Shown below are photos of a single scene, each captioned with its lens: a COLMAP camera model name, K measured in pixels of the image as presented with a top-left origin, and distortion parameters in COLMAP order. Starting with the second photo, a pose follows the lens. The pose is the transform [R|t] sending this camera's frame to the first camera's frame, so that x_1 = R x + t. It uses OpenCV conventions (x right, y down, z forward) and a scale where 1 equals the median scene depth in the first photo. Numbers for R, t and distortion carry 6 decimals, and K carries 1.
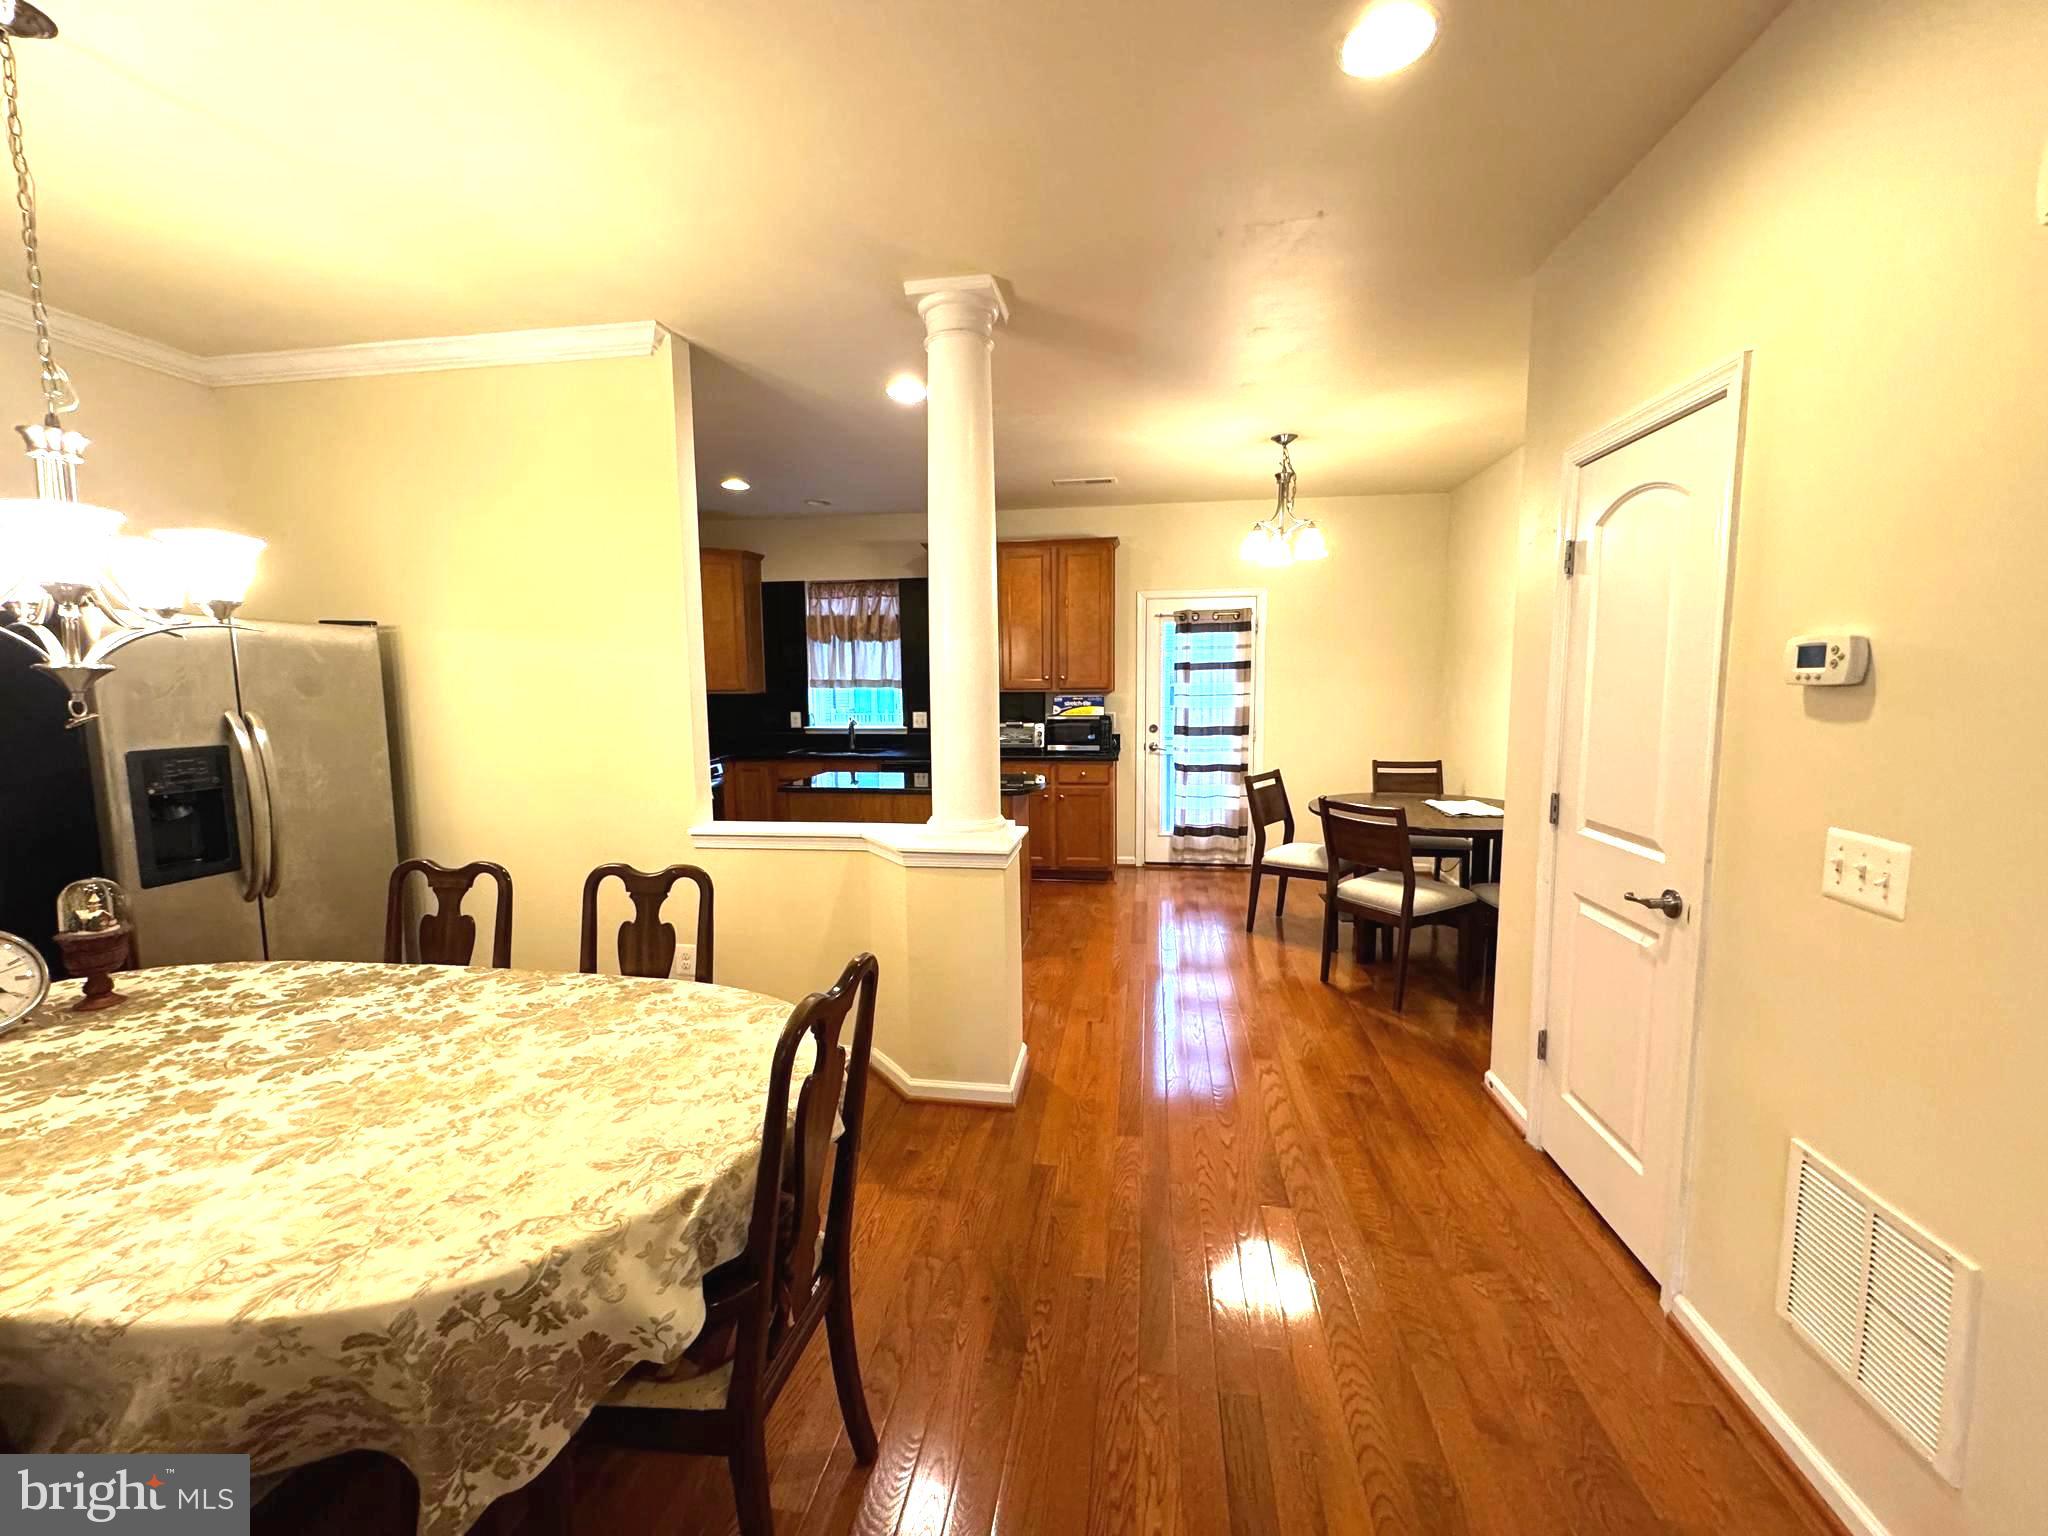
lens RADIAL K [[817.5, 0, 1024.3], [0, 817.5, 767.2], [0, 0, 1]] dist [-0.001334, 0.000599]
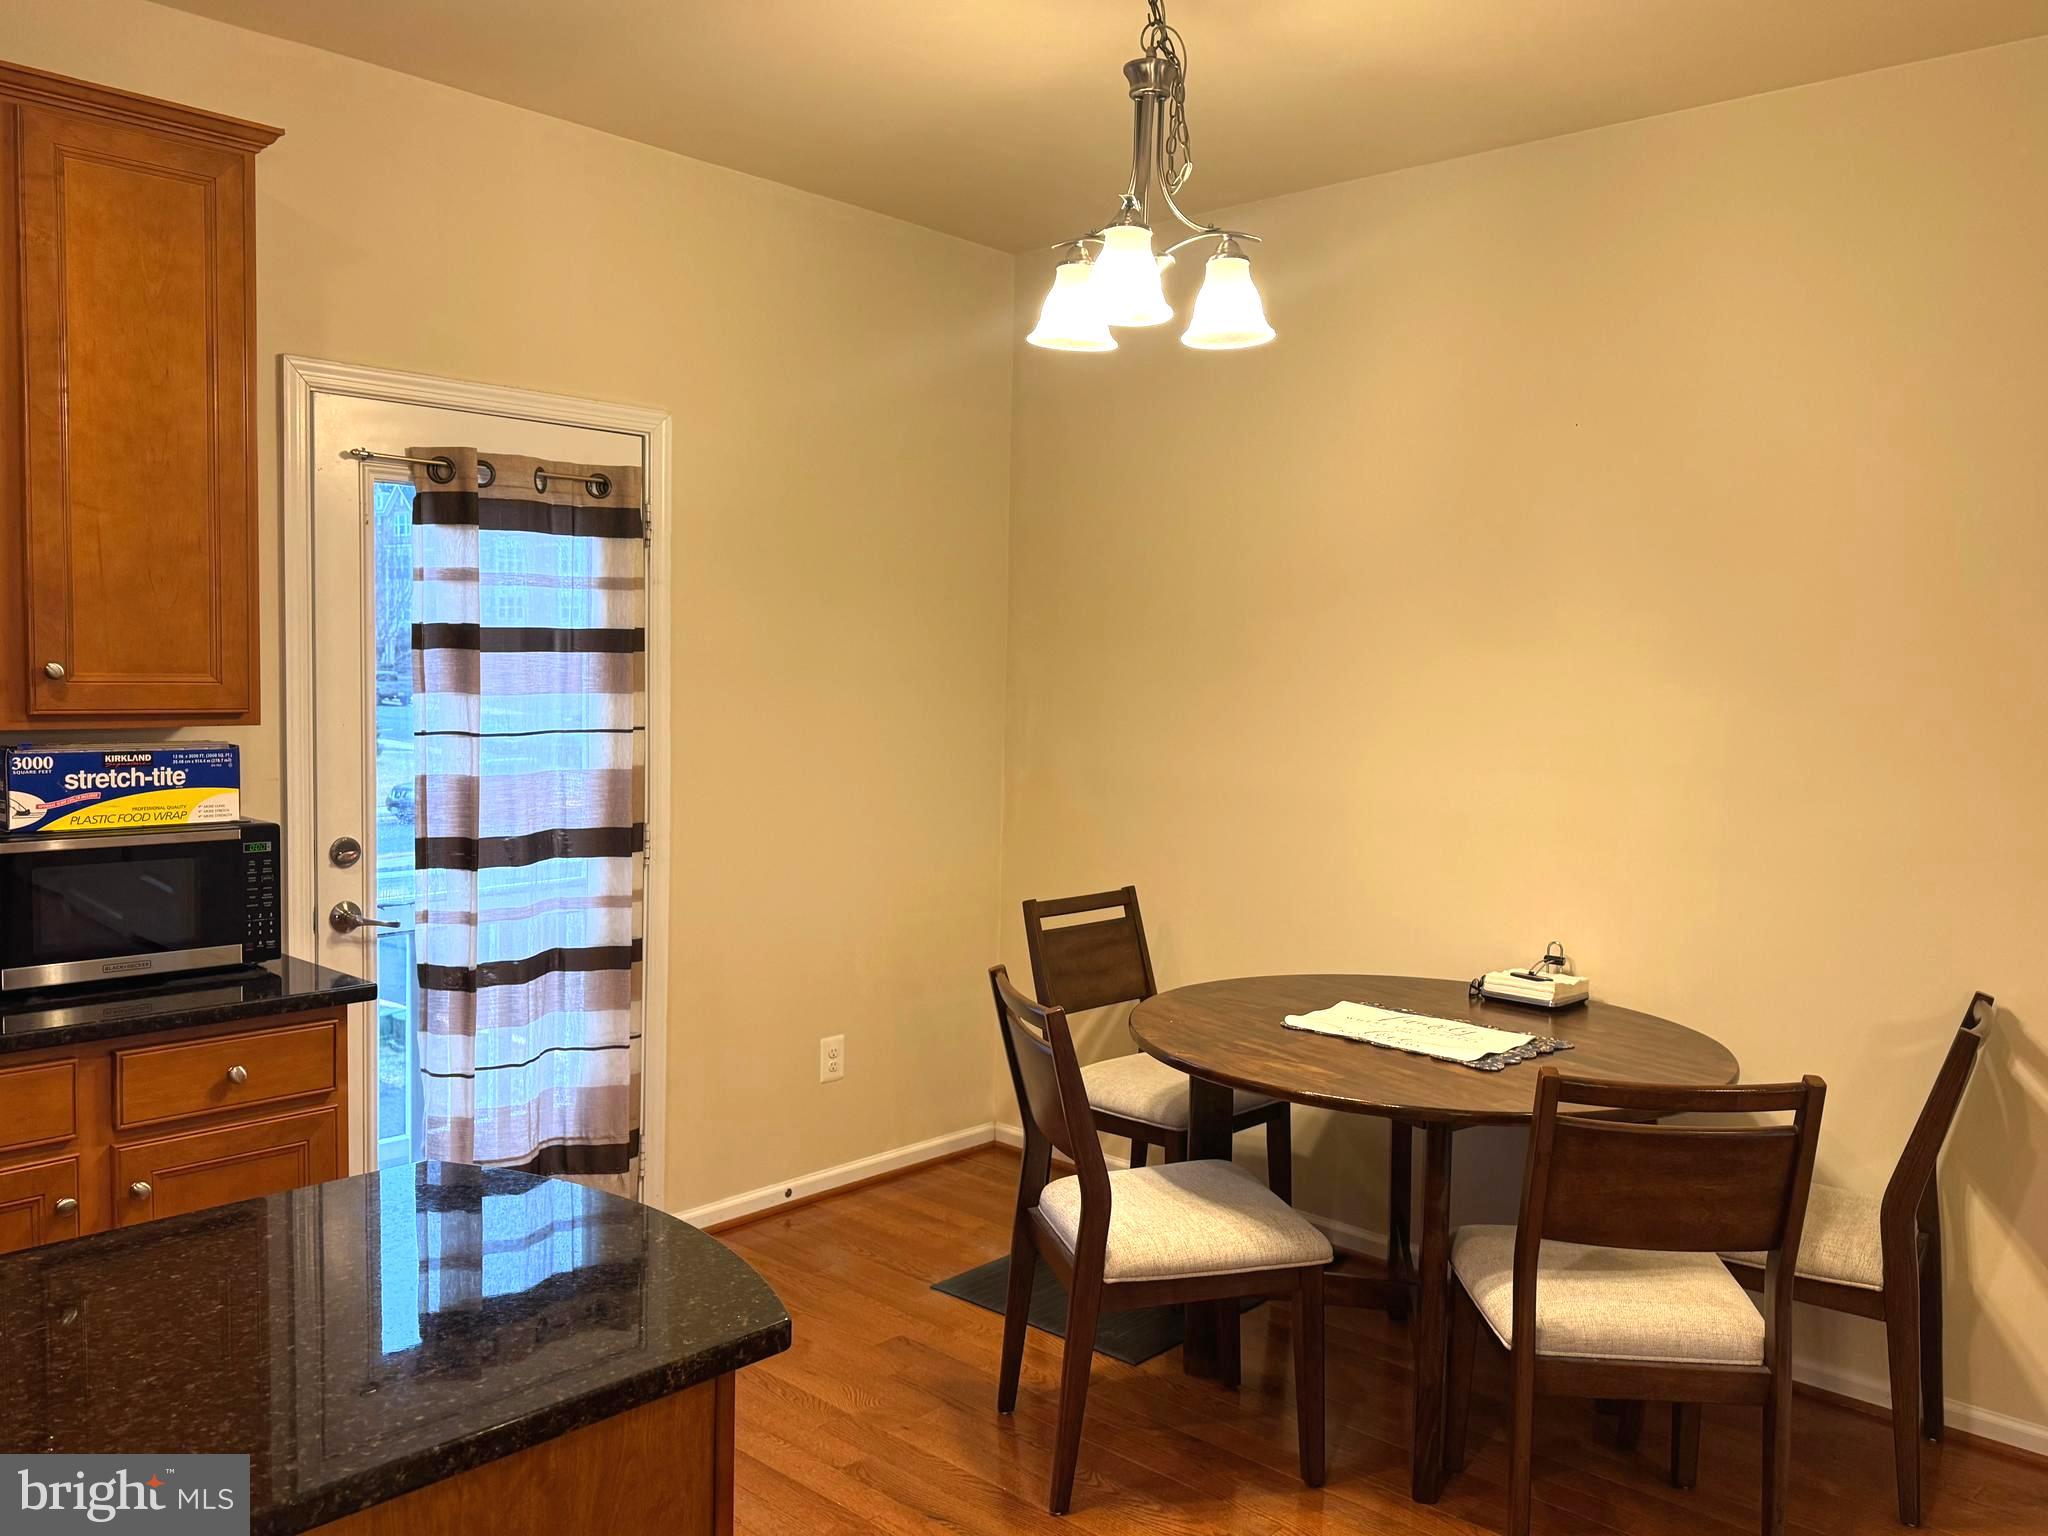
lens RADIAL K [[1595.0, 0, 1029.5], [0, 1595.0, 781.1], [0, 0, 1]] dist [-0.008241, -0.008808]
pose [[0.551614, -0.040949, 0.833093, -0.400029], [0.064974, 0.997869, 0.006028, -0.141971], [-0.831565, 0.050804, 0.553100, 1.178694]]
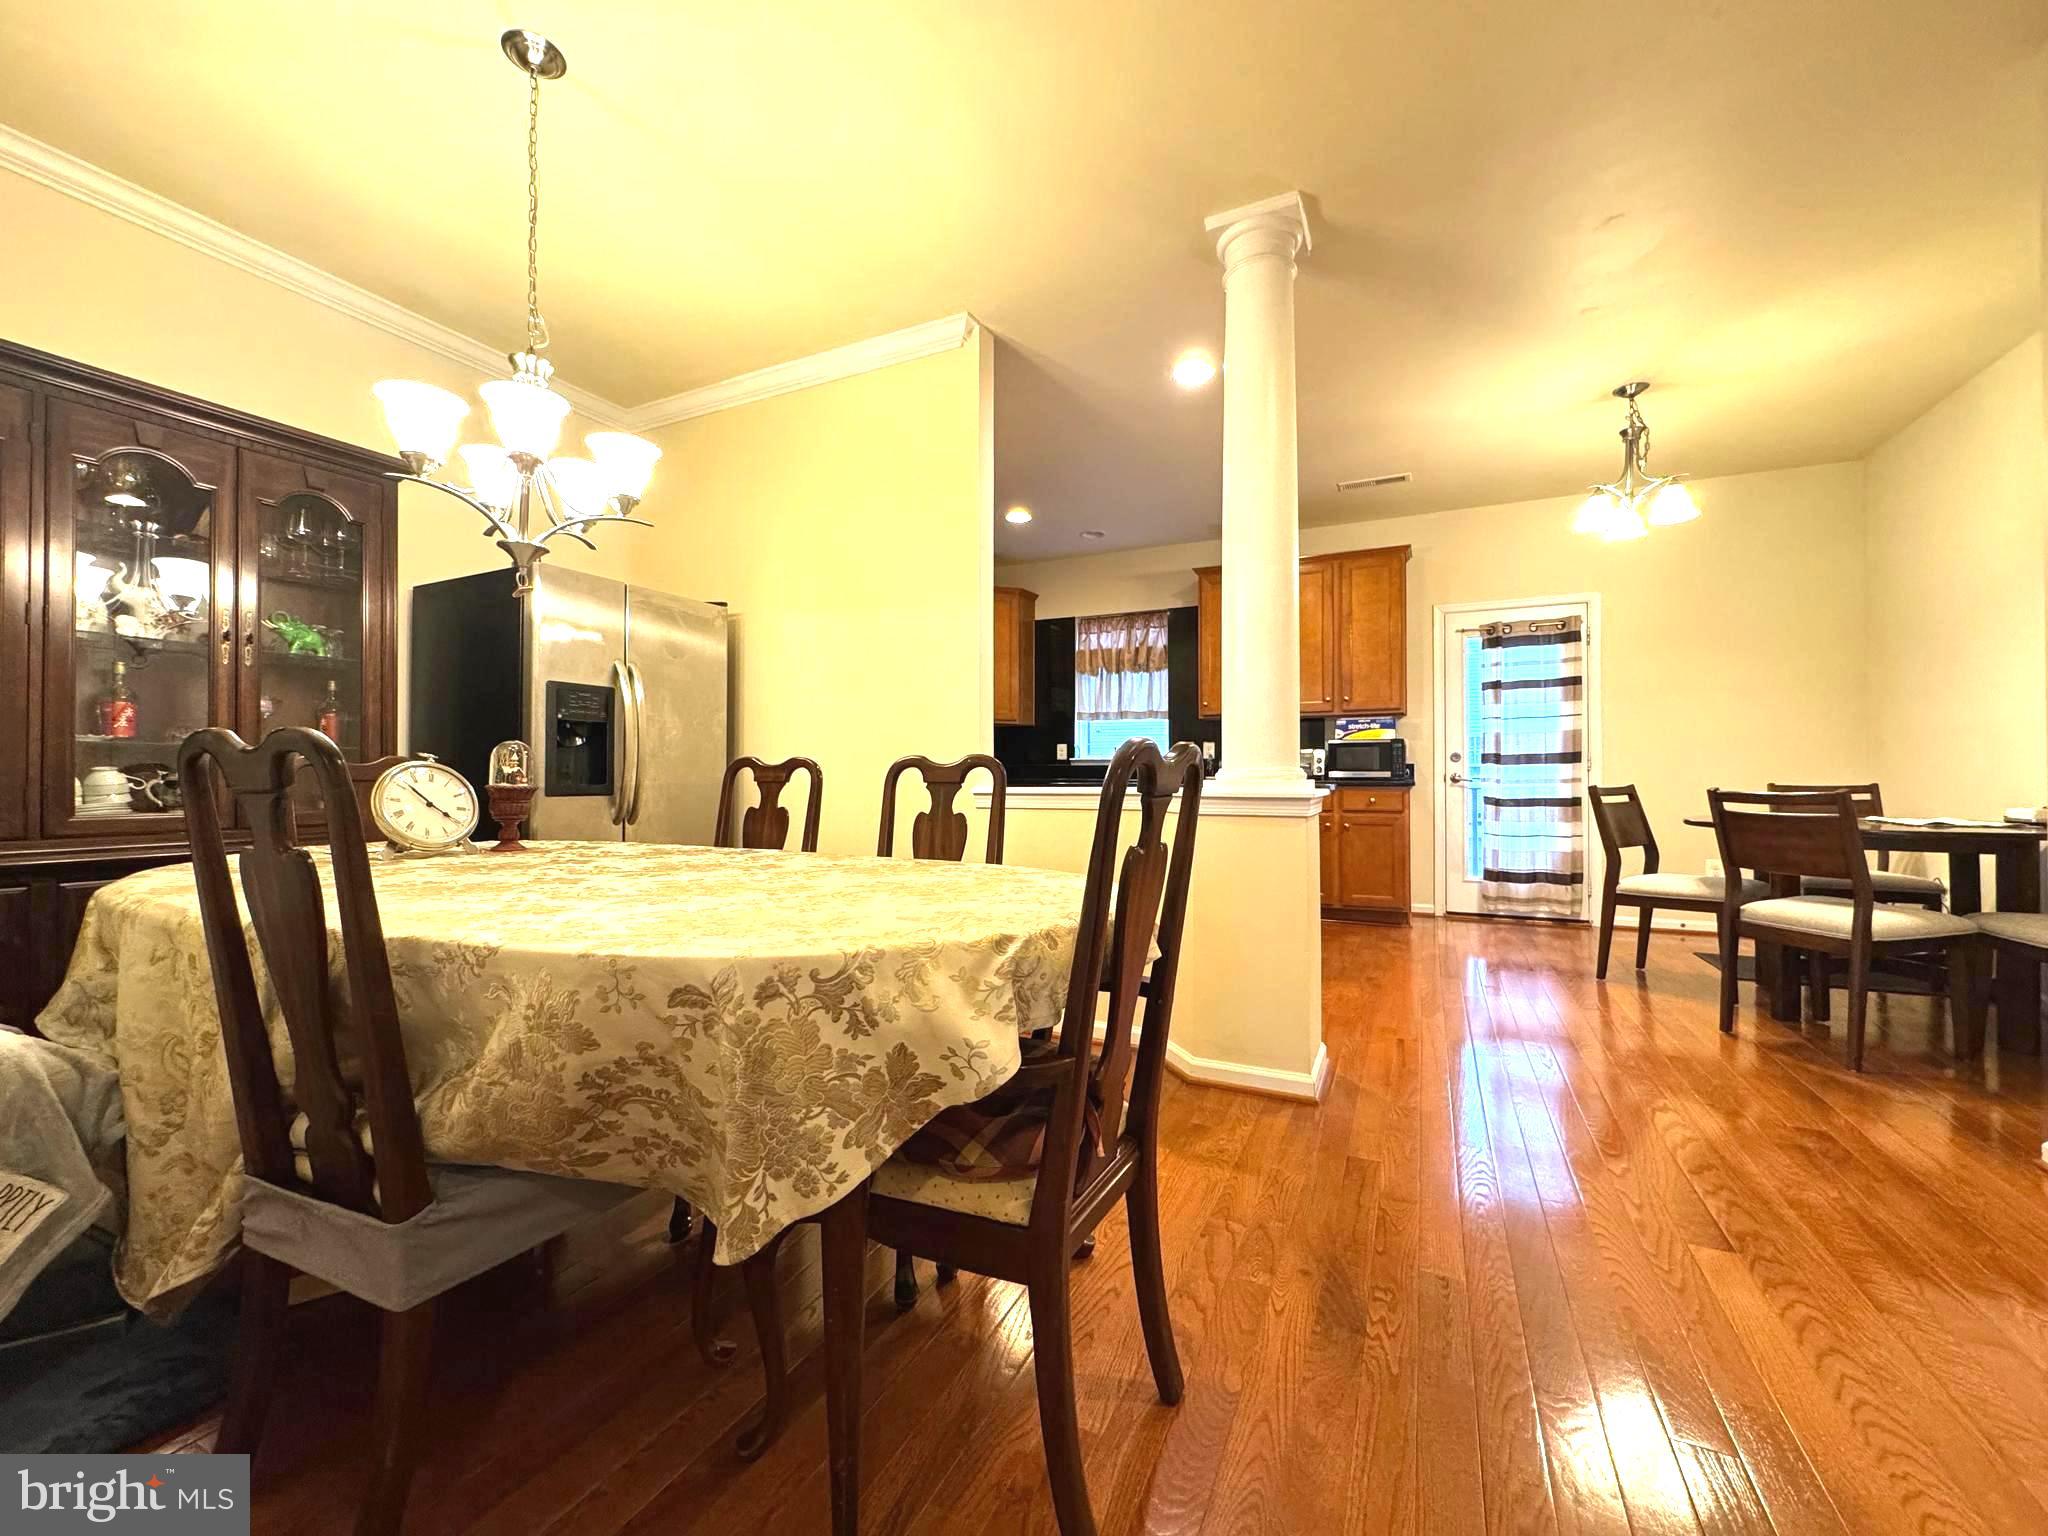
lens RADIAL K [[817.5, 0, 1024.3], [0, 817.5, 767.7], [0, 0, 1]] dist [-0.001334, 0.000599]
pose [[0.954693, 0.006673, -0.297516, -0.056005], [-0.041130, 0.993112, -0.109708, 0.188847], [0.294735, 0.116975, 0.948392, 0.066562]]
